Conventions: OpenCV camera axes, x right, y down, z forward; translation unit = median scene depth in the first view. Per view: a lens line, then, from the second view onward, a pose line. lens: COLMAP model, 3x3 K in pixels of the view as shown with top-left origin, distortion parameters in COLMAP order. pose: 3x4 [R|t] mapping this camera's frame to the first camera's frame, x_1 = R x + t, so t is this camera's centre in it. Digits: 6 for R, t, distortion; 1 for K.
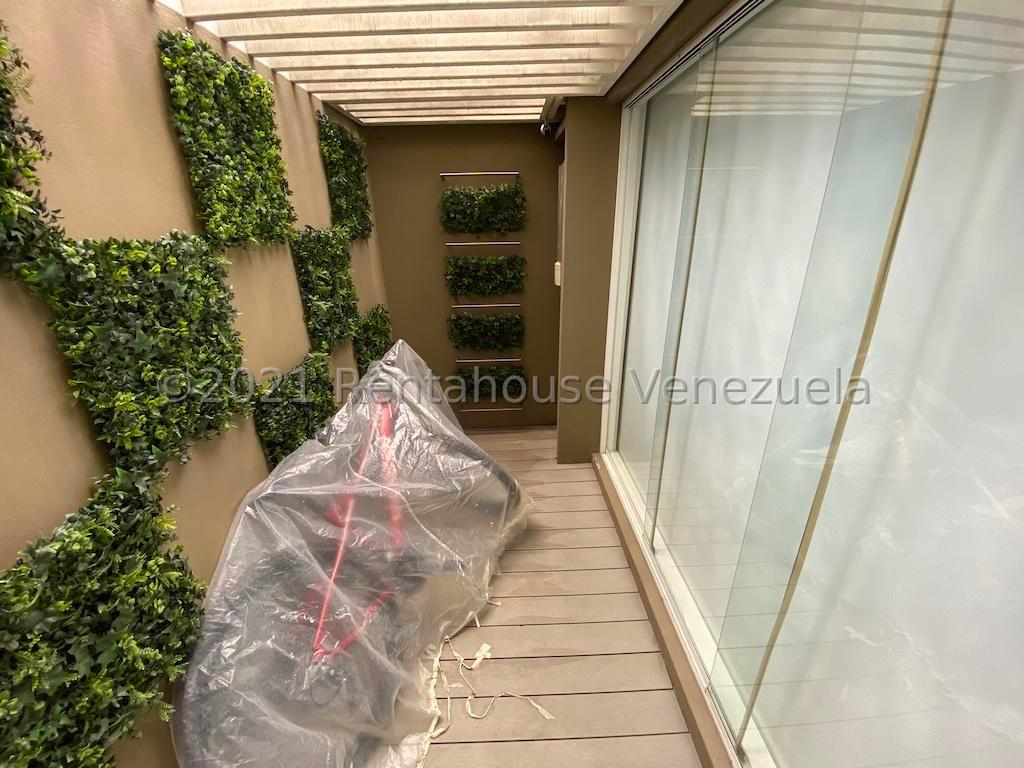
lens RADIAL K [[418.5, 0, 517.0], [0, 418.5, 385.6], [0, 0, 1]] dist [0.002065, -0.000038]
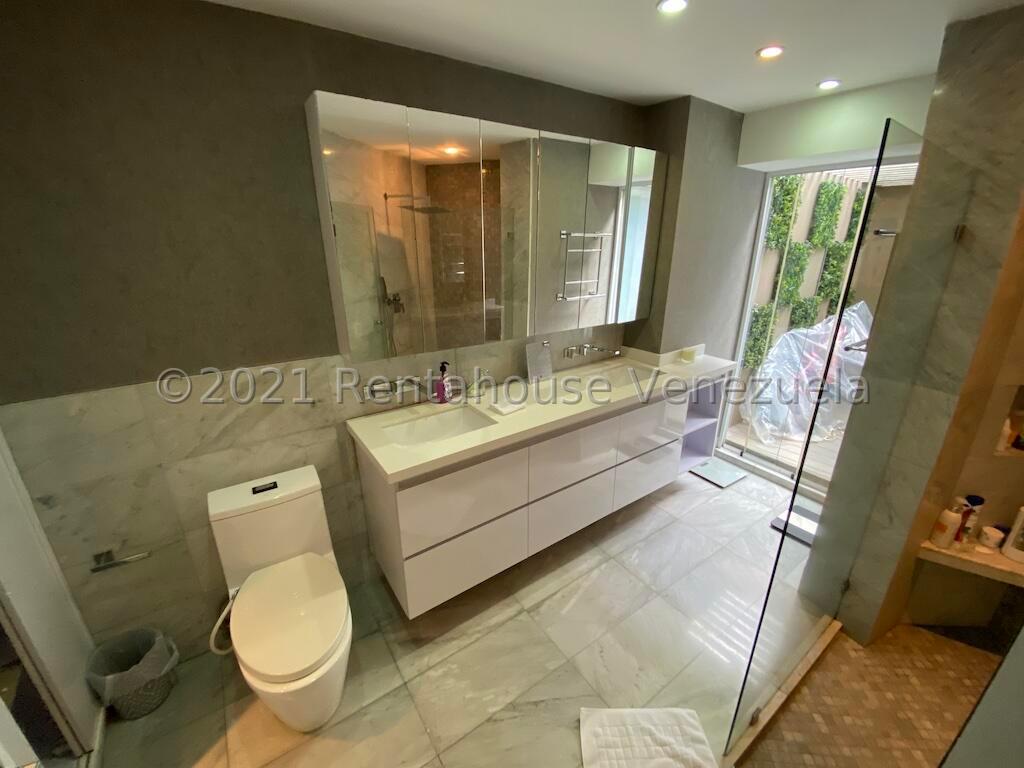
lens RADIAL K [[418.5, 0, 510.9], [0, 418.5, 380.9], [0, 0, 1]] dist [0.002065, -0.000038]
pose [[0.578100, 0.298411, -0.759442, 0.424599], [-0.317362, 0.939674, 0.127649, 0.600675], [0.751719, 0.167224, 0.637929, -1.642128]]
